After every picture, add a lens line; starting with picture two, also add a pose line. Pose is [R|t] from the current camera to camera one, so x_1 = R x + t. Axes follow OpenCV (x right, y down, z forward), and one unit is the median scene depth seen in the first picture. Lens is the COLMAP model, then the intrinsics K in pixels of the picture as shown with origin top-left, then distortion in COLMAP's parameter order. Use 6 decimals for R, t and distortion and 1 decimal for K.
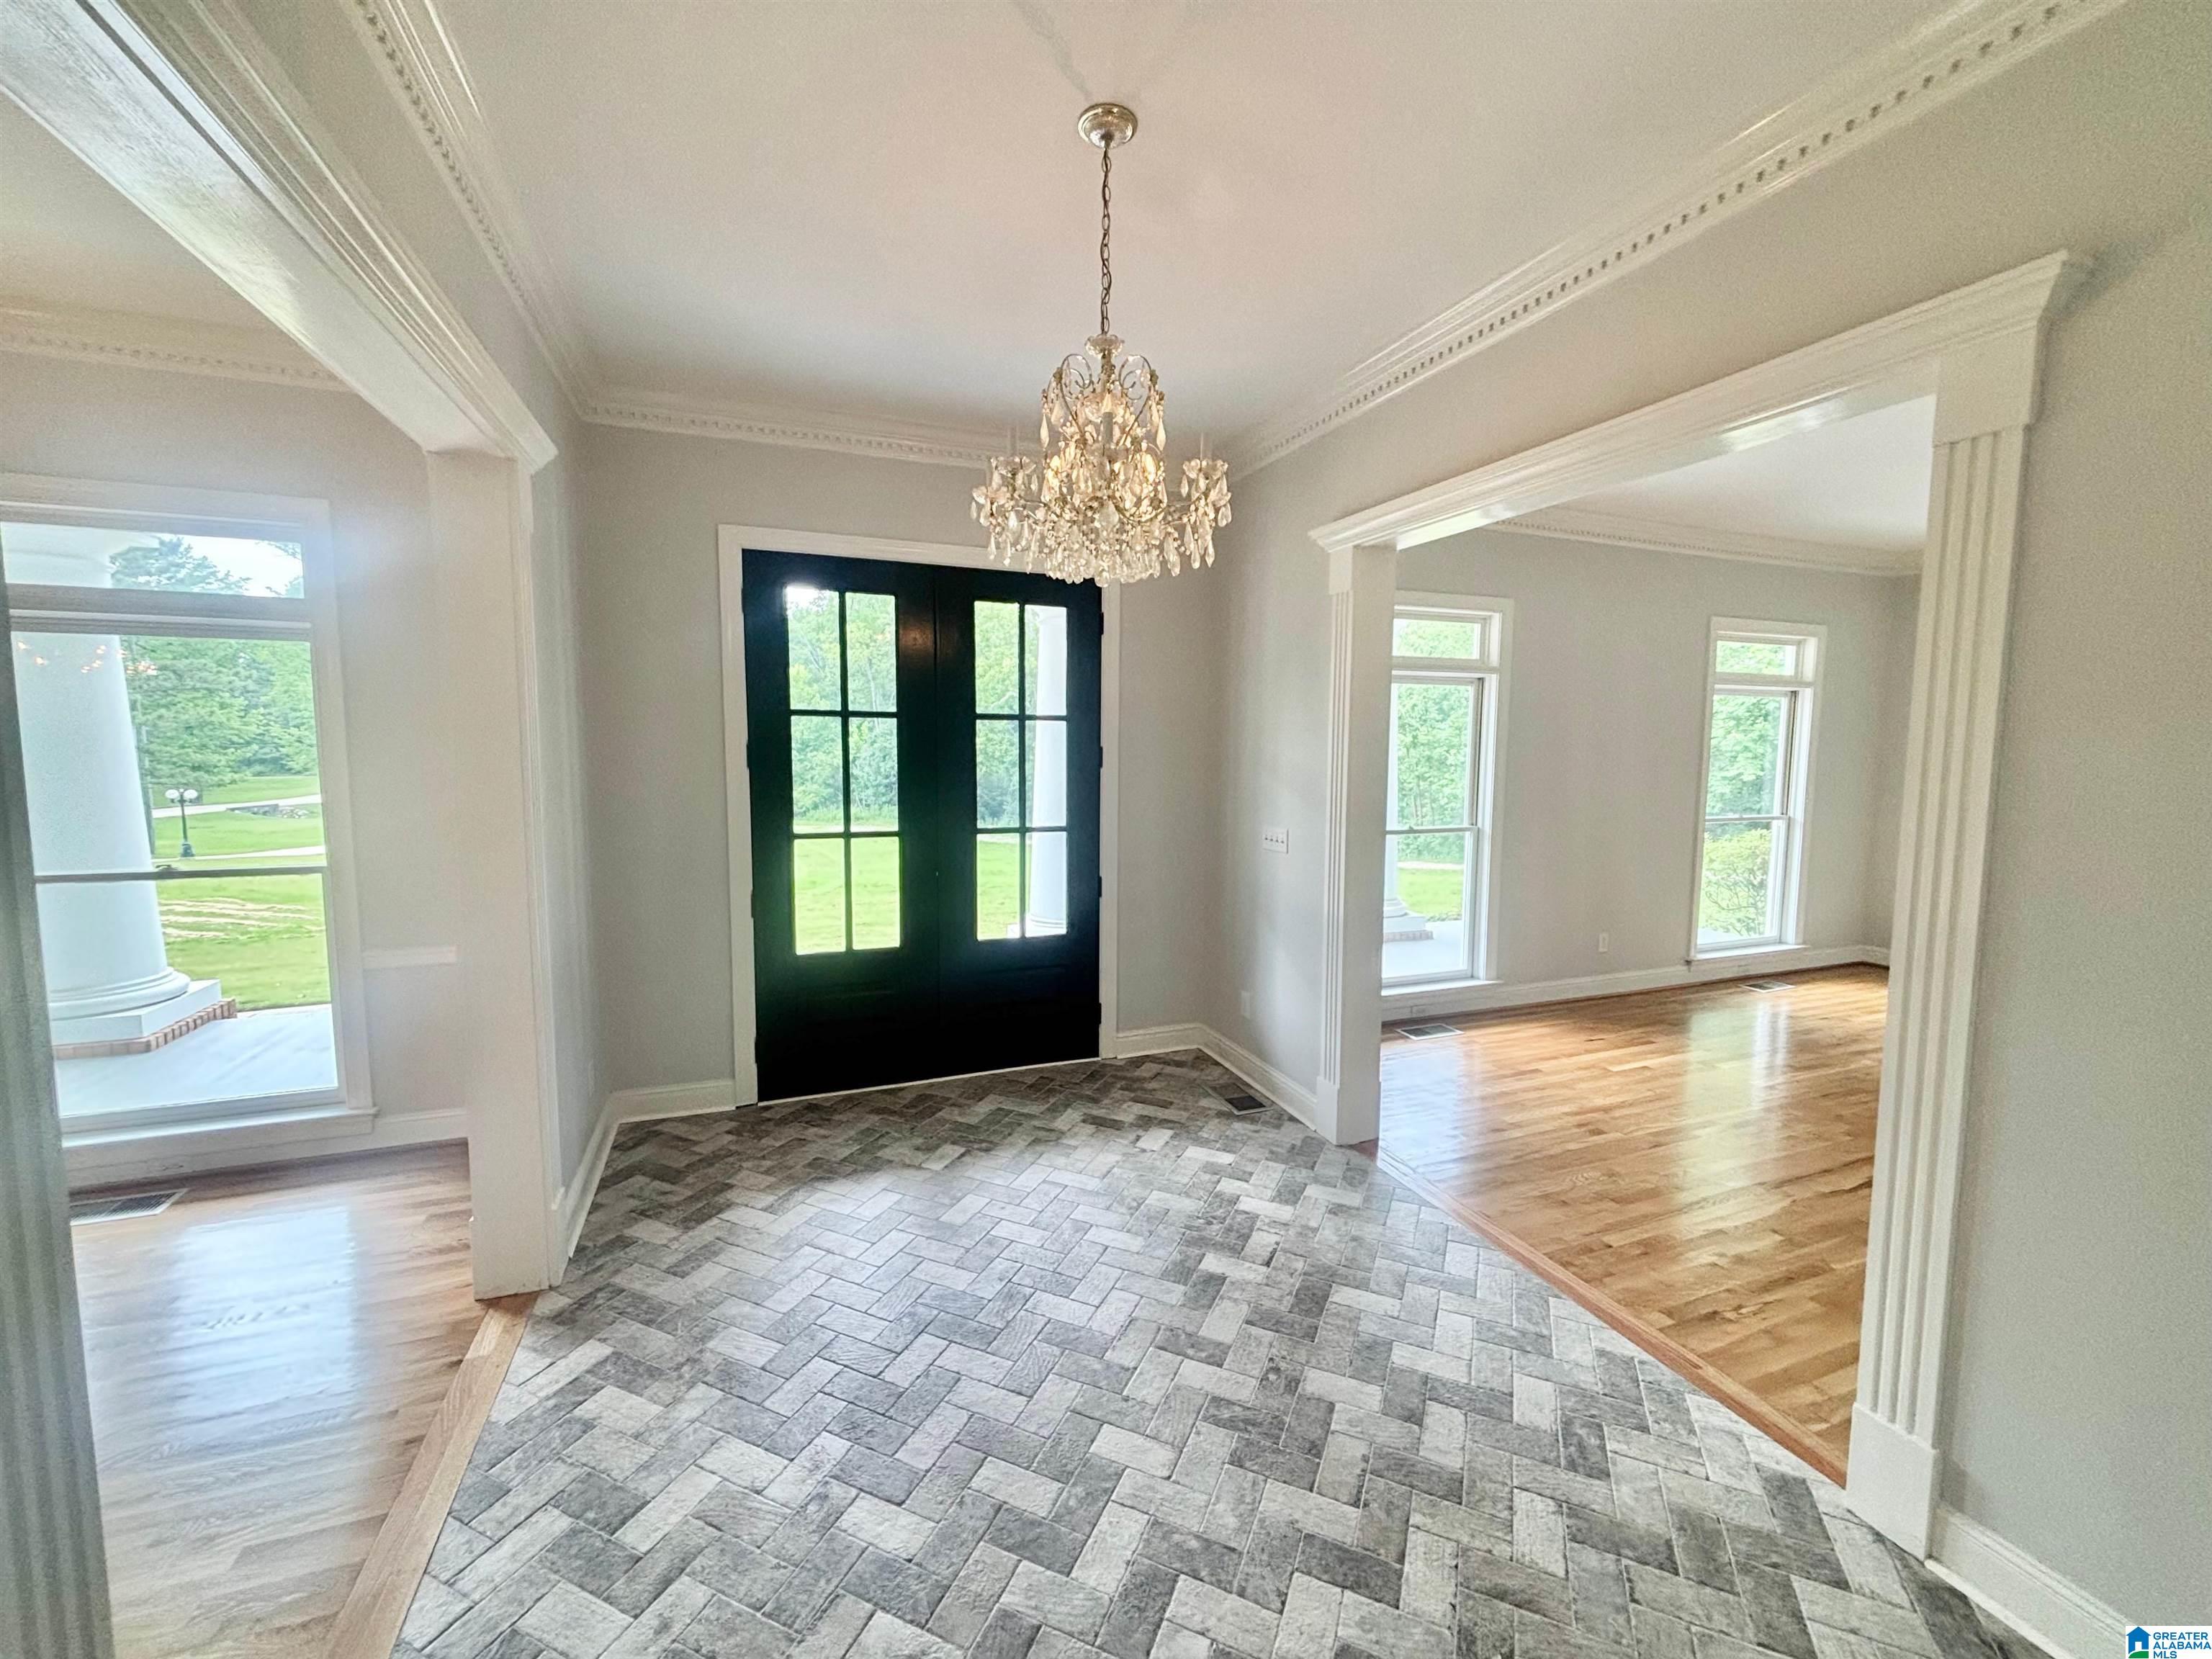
lens RADIAL K [[888.6, 0, 1111.1], [0, 888.6, 832.0], [0, 0, 1]] dist [0.000736, -0.000367]
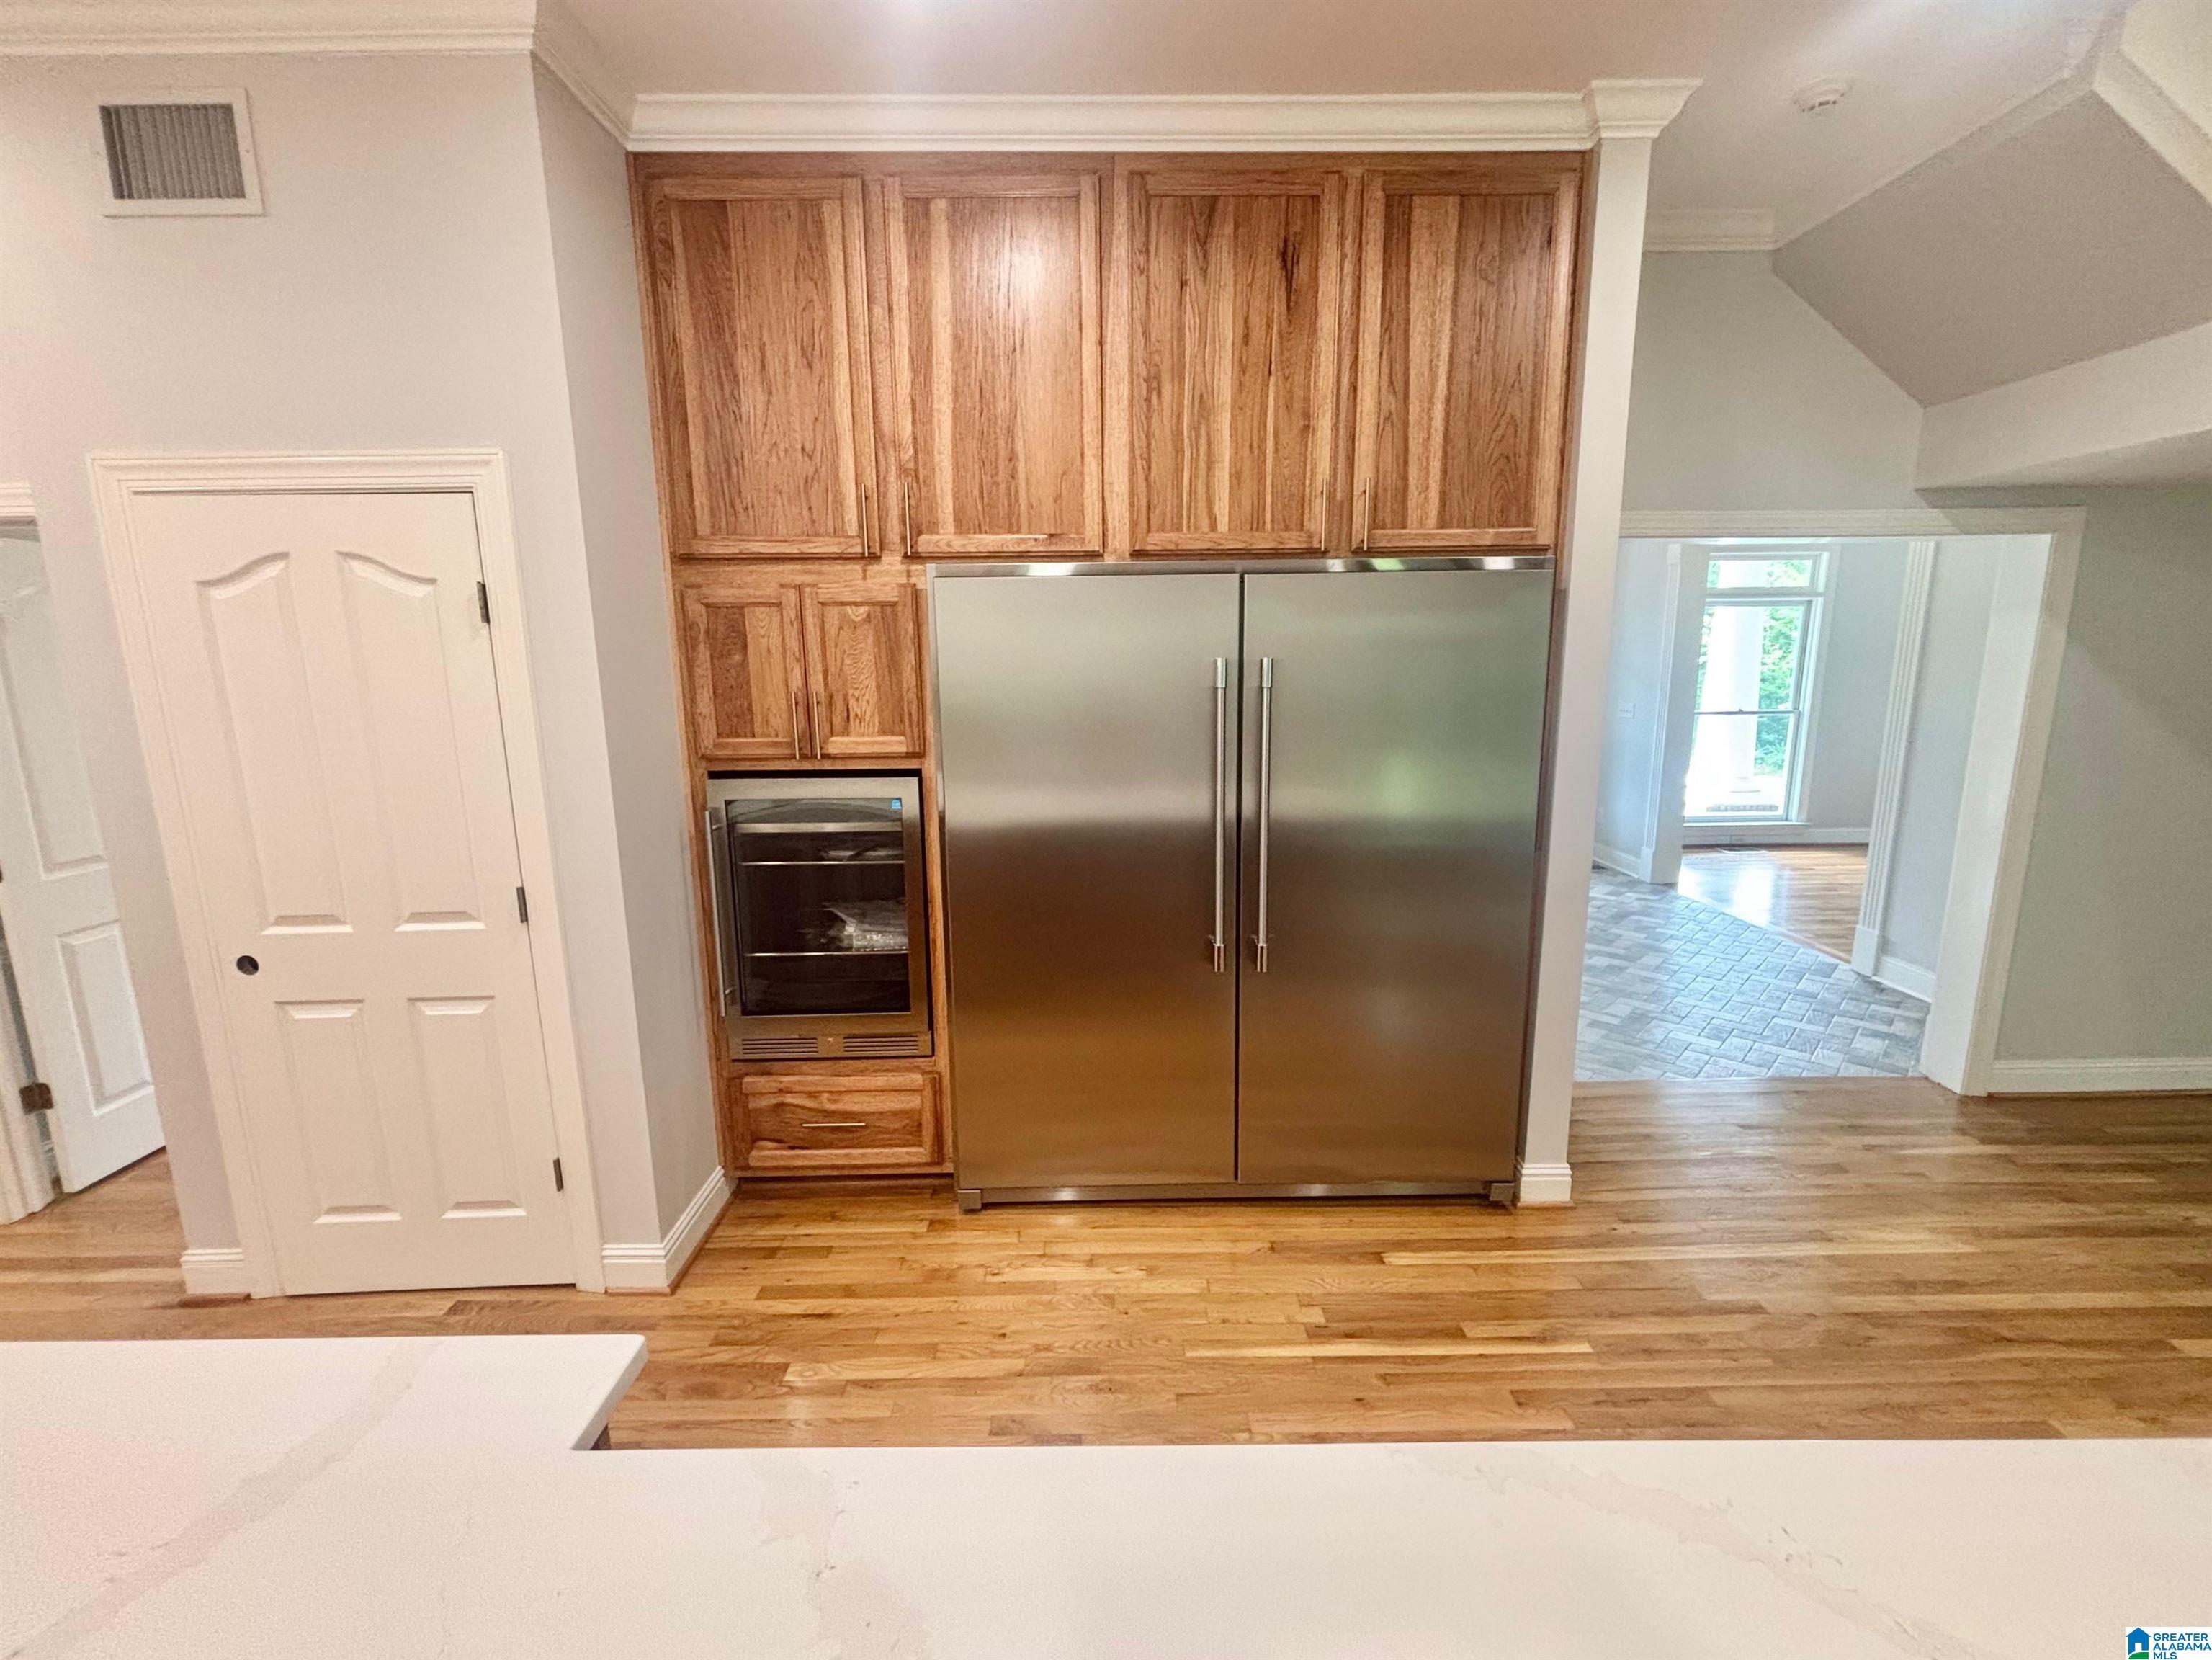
lens RADIAL K [[941.1, 0, 1108.6], [0, 941.1, 829.3], [0, 0, 1]] dist [0.001497, 0.001423]
pose [[0.936788, 0.044665, -0.347034, -0.092846], [-0.013658, 0.995731, 0.091288, 0.075560], [0.349630, -0.080778, 0.933399, -0.949623]]
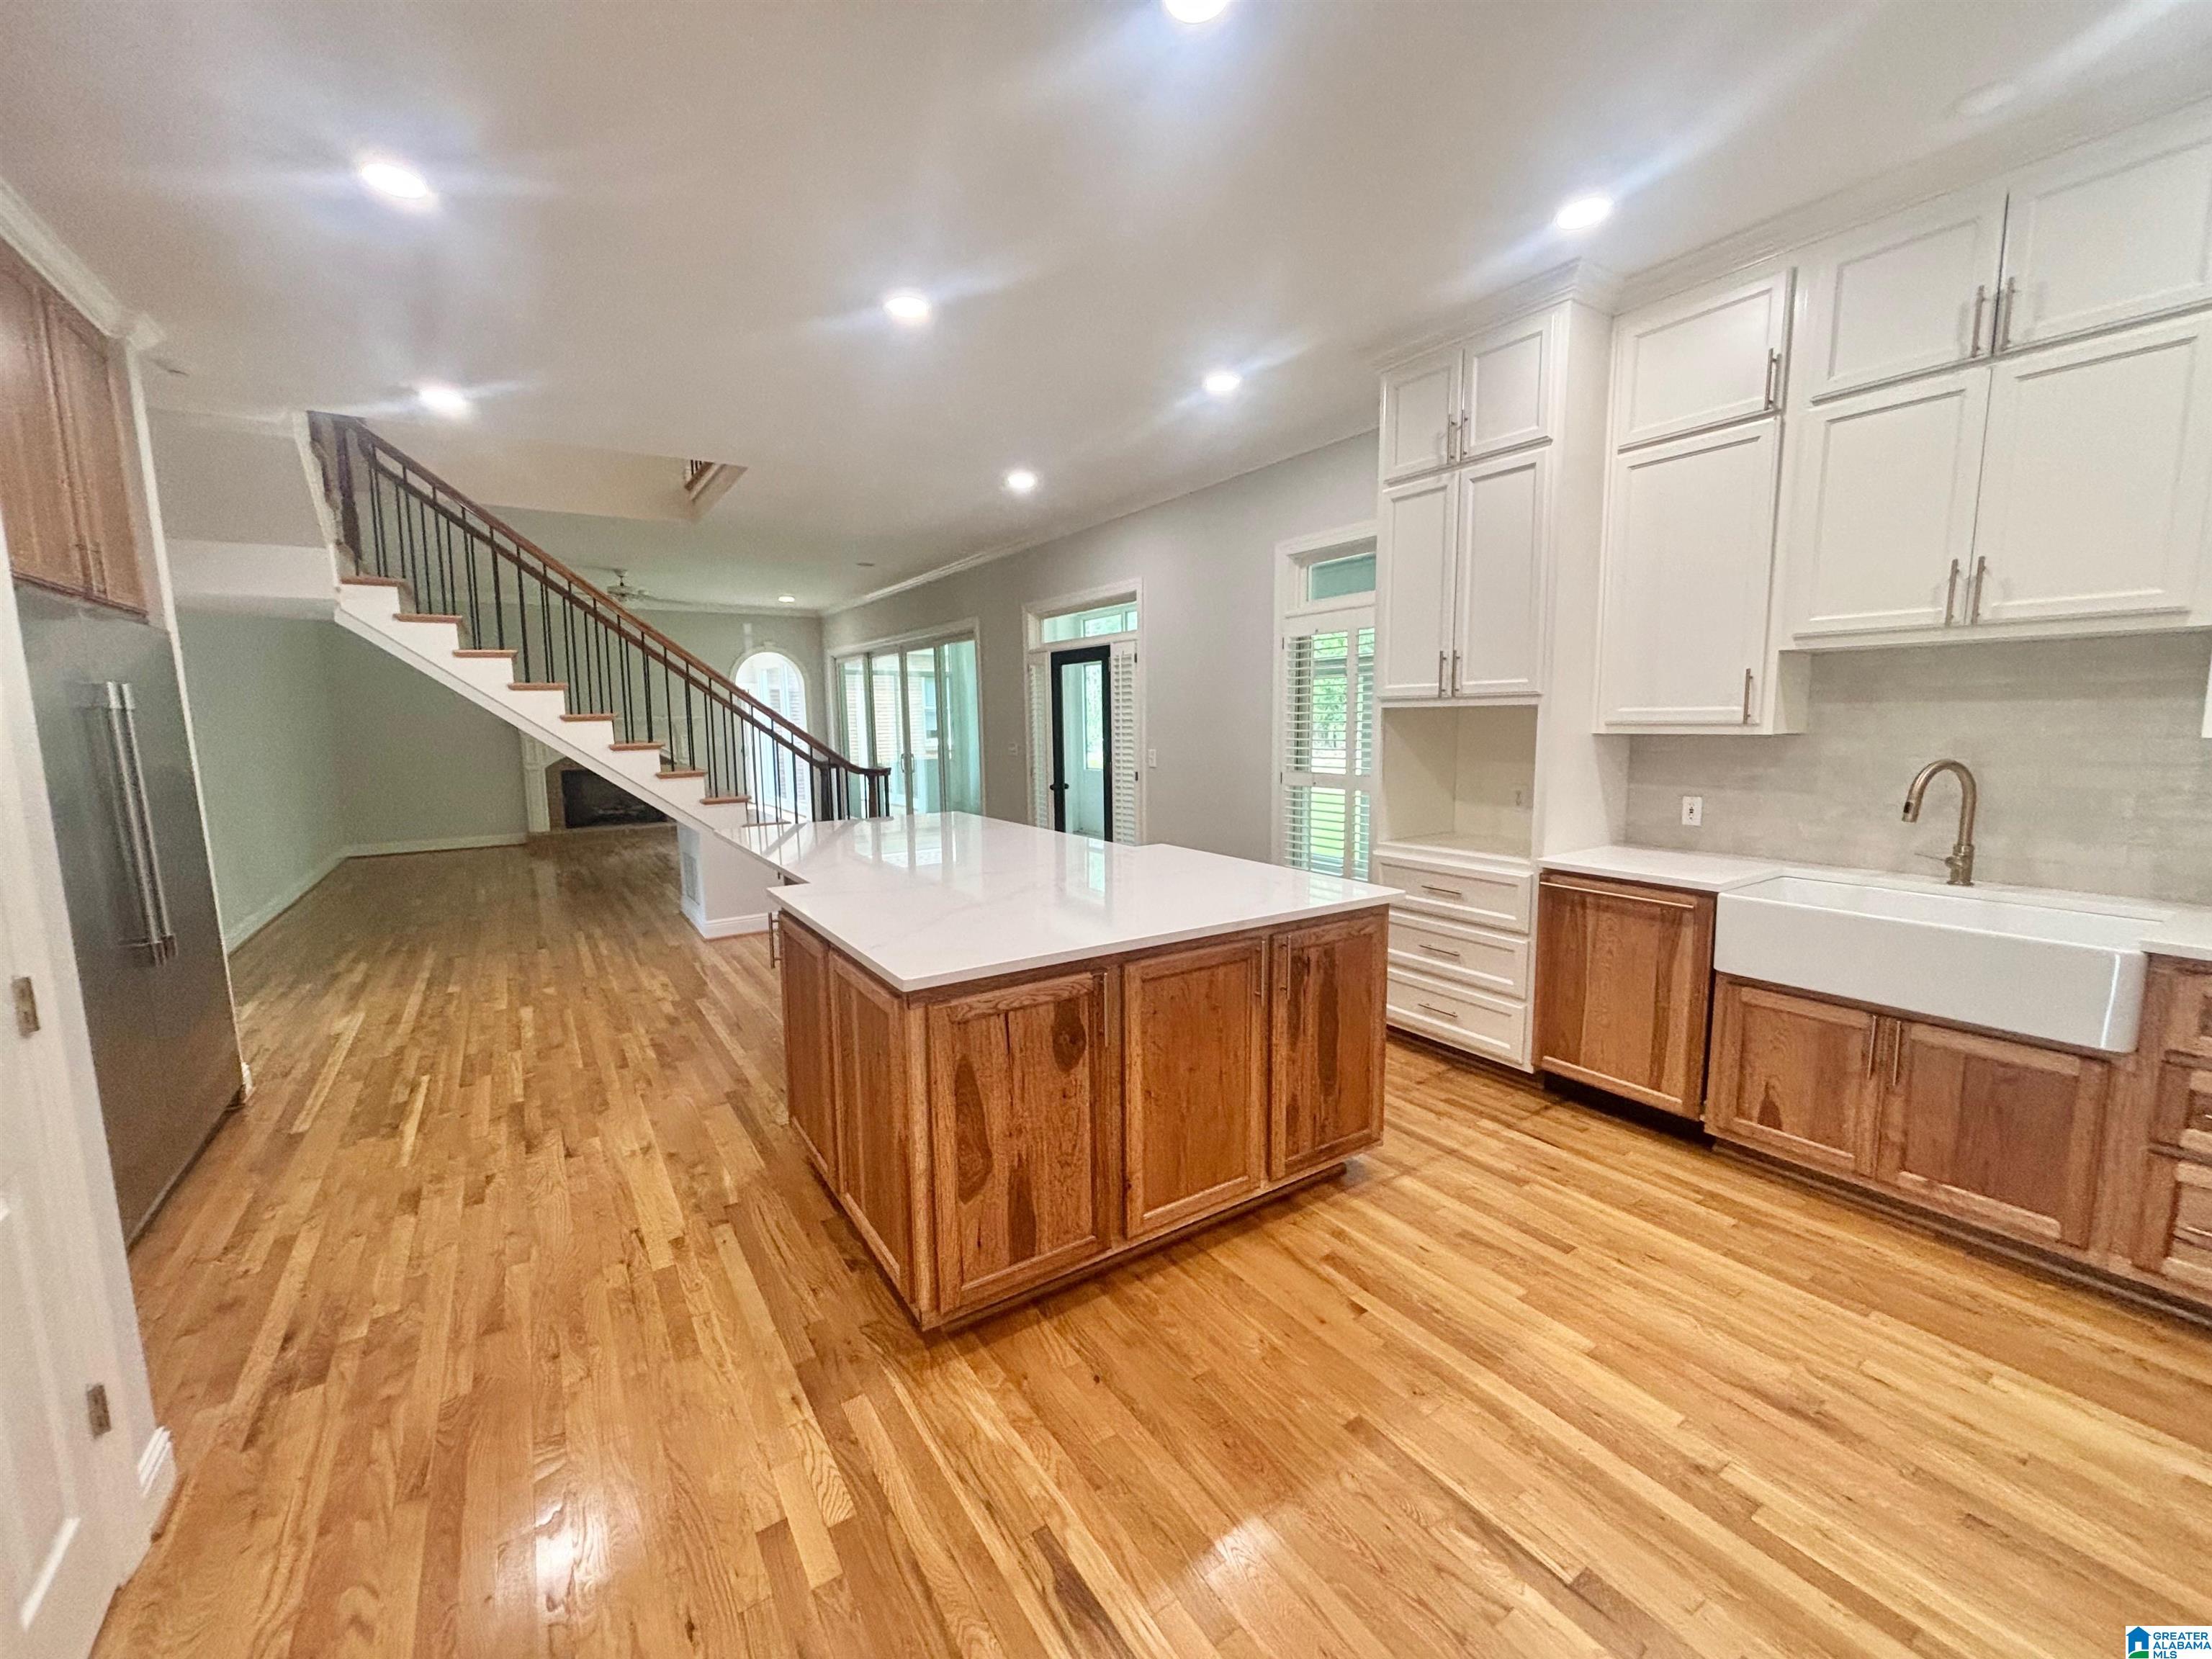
lens RADIAL K [[888.6, 0, 1106.8], [0, 888.6, 833.3], [0, 0, 1]] dist [0.000736, -0.000367]
pose [[-0.218979, -0.131431, 0.966837, -1.006213], [0.099650, 0.982693, 0.156156, 0.098504], [-0.970628, 0.130540, -0.202092, -0.902389]]
